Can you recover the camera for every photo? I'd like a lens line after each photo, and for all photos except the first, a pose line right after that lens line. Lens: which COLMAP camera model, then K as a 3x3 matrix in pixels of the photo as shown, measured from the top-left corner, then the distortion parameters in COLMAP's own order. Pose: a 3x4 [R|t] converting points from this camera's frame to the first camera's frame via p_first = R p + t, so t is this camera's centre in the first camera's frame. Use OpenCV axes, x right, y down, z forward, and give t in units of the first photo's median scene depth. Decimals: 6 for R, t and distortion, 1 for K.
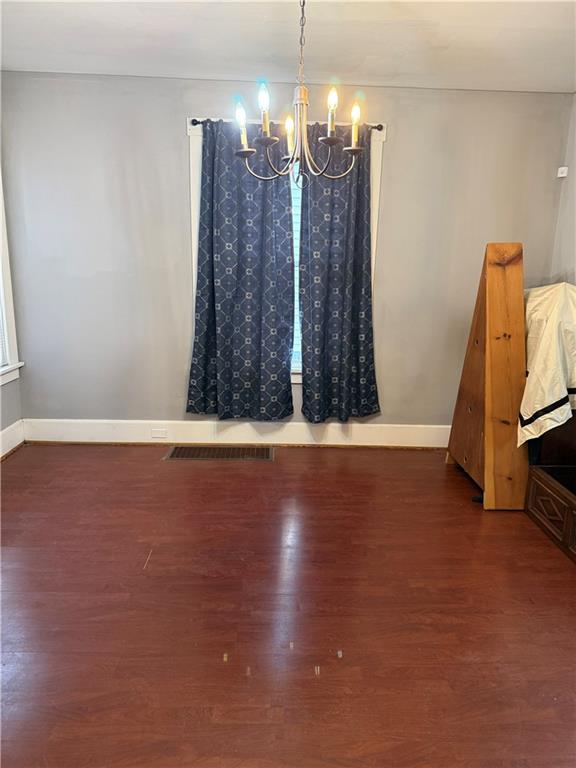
lens RADIAL K [[530.6, 0, 287.5], [0, 530.6, 387.2], [0, 0, 1]] dist [0.128818, -0.229211]
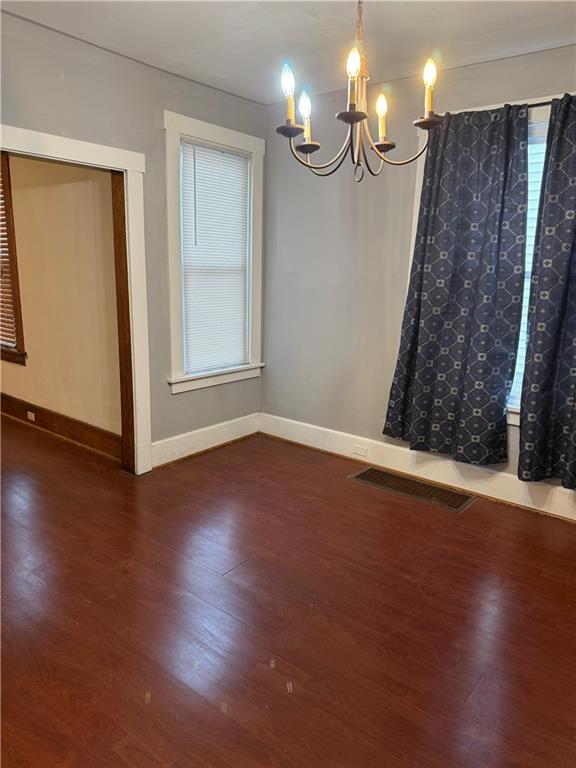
lens RADIAL K [[530.2, 0, 292.3], [0, 530.2, 384.9], [0, 0, 1]] dist [0.024675, -0.019597]
pose [[0.757786, 0.132807, -0.638845, 0.273157], [-0.152007, 0.988061, 0.025096, -0.037304], [0.634551, 0.078091, 0.768926, 0.186853]]
